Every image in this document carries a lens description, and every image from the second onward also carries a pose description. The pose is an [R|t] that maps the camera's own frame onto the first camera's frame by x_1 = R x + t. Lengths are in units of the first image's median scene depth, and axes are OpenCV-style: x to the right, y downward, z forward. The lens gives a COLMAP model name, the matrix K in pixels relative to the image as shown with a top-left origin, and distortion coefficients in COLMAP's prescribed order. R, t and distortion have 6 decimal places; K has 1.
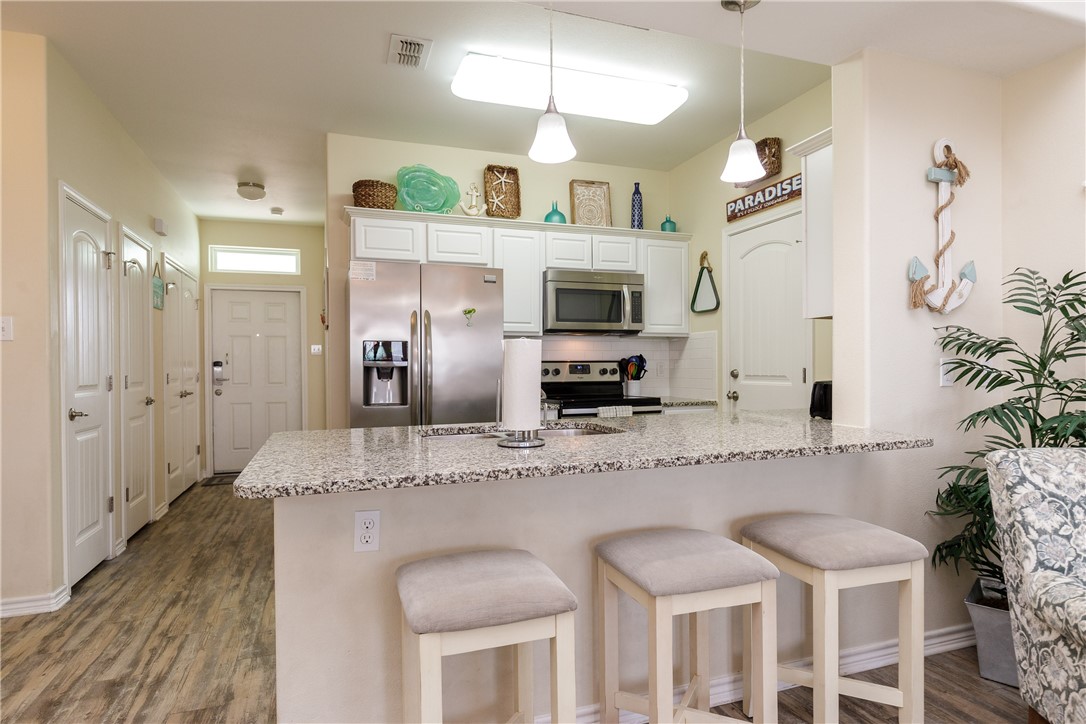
lens RADIAL K [[590.5, 0, 563.3], [0, 590.5, 369.7], [0, 0, 1]] dist [0.001725, 0.000430]
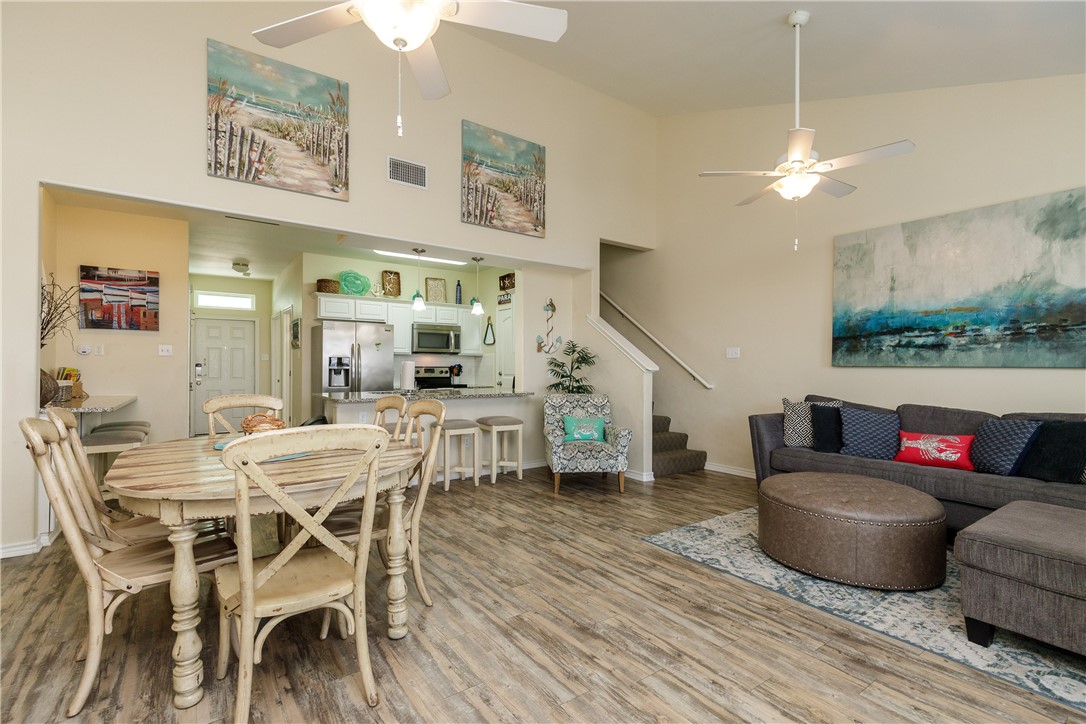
lens RADIAL K [[493.3, 0, 547.1], [0, 493.3, 369.5], [0, 0, 1]] dist [0.005516, 0.000697]
pose [[0.969757, 0.008337, 0.243928, 0.006431], [-0.008021, 0.999965, -0.002288, -0.004386], [-0.243939, 0.000263, 0.969791, -0.826104]]
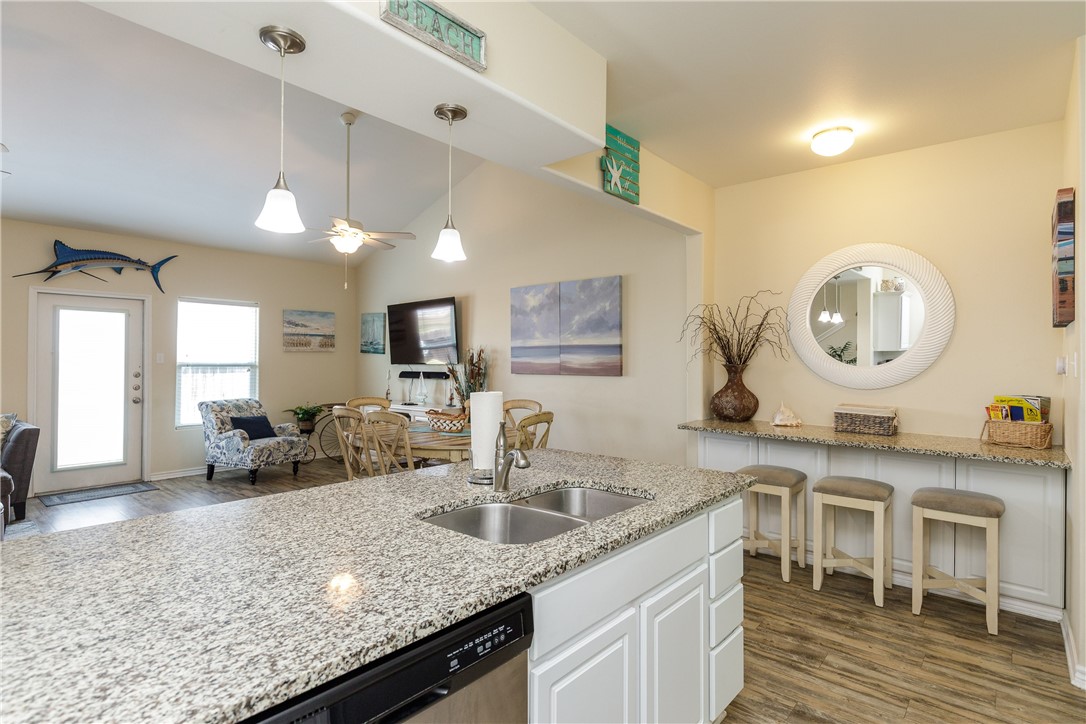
lens RADIAL K [[546.7, 0, 549.7], [0, 546.7, 355.4], [0, 0, 1]] dist [0.003739, -0.002582]
pose [[-0.884566, -0.001400, -0.466412, 0.148589], [-0.001266, 0.999999, -0.000602, -0.058260], [0.466412, 0.000058, -0.884567, 0.902897]]
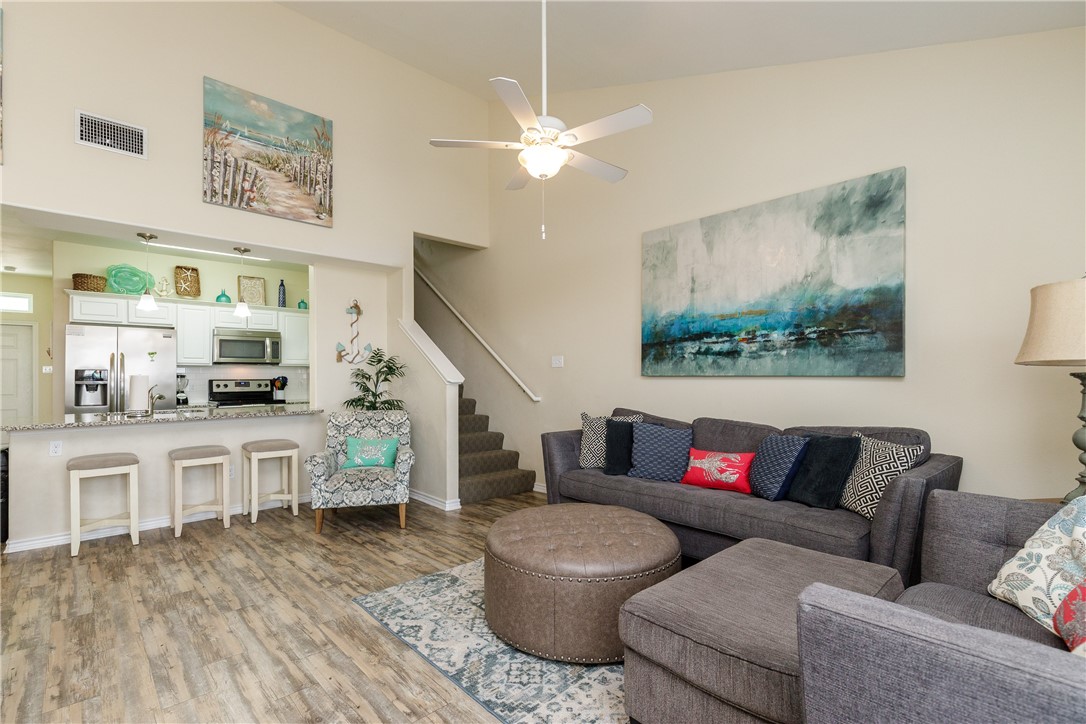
lens RADIAL K [[493.3, 0, 548.6], [0, 493.3, 376.2], [0, 0, 1]] dist [0.005516, 0.000697]
pose [[0.928678, 0.001077, 0.370885, 0.358298], [0.002391, 0.999958, -0.008892, -0.010696], [-0.370879, 0.009145, 0.928636, -0.764675]]
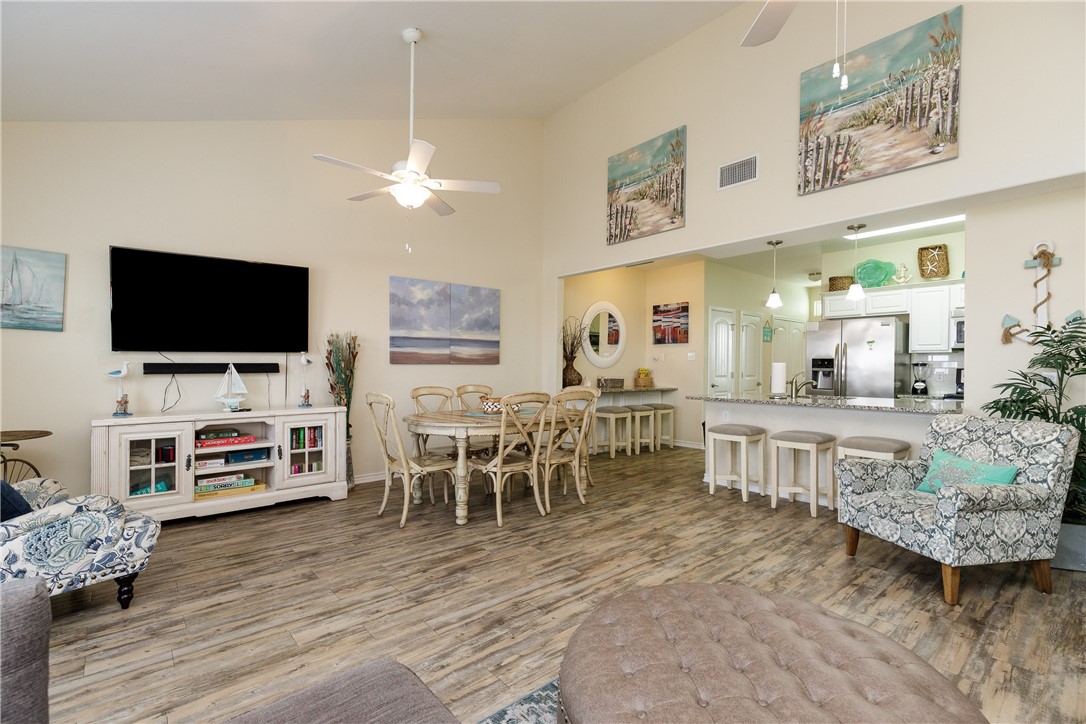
lens RADIAL K [[493.3, 0, 540.2], [0, 493.3, 365.4], [0, 0, 1]] dist [0.005516, 0.000697]
pose [[0.321587, 0.003595, -0.946873, 0.869390], [-0.010379, 0.999946, 0.000272, -0.012472], [0.946823, 0.009740, 0.321607, -0.439431]]
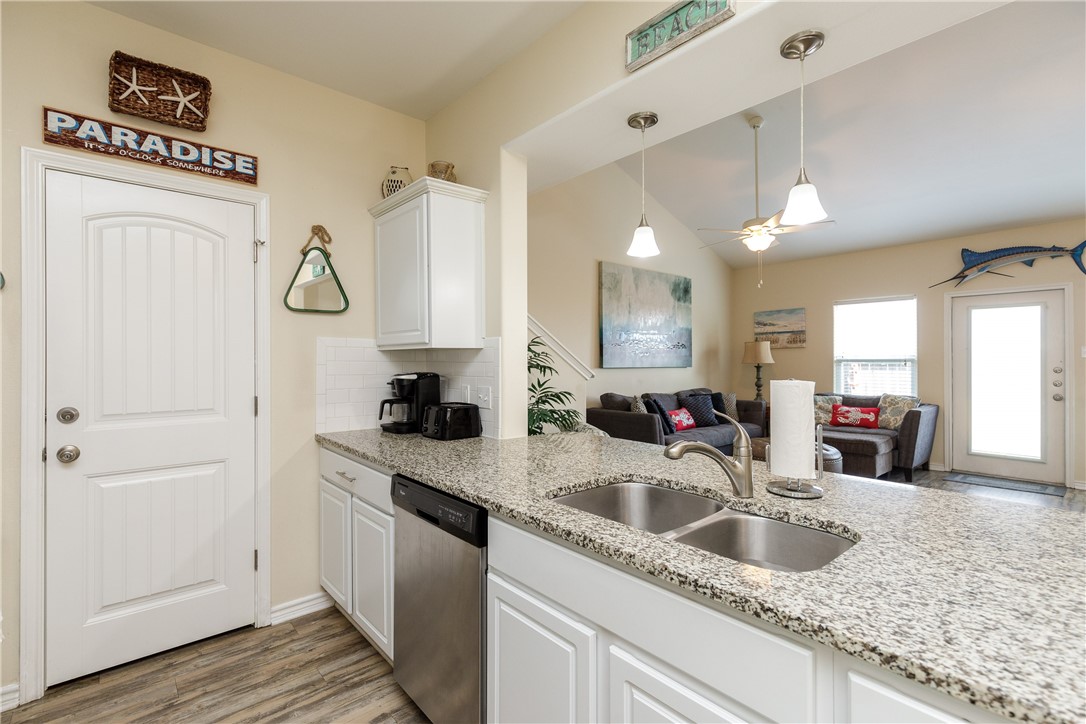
lens RADIAL K [[493.3, 0, 536.9], [0, 493.3, 355.2], [0, 0, 1]] dist [0.005516, 0.000697]
pose [[-0.325184, 0.015538, 0.945523, -0.309659], [0.010531, 0.999862, -0.012810, -0.040344], [-0.945592, 0.005792, -0.325303, 0.727289]]
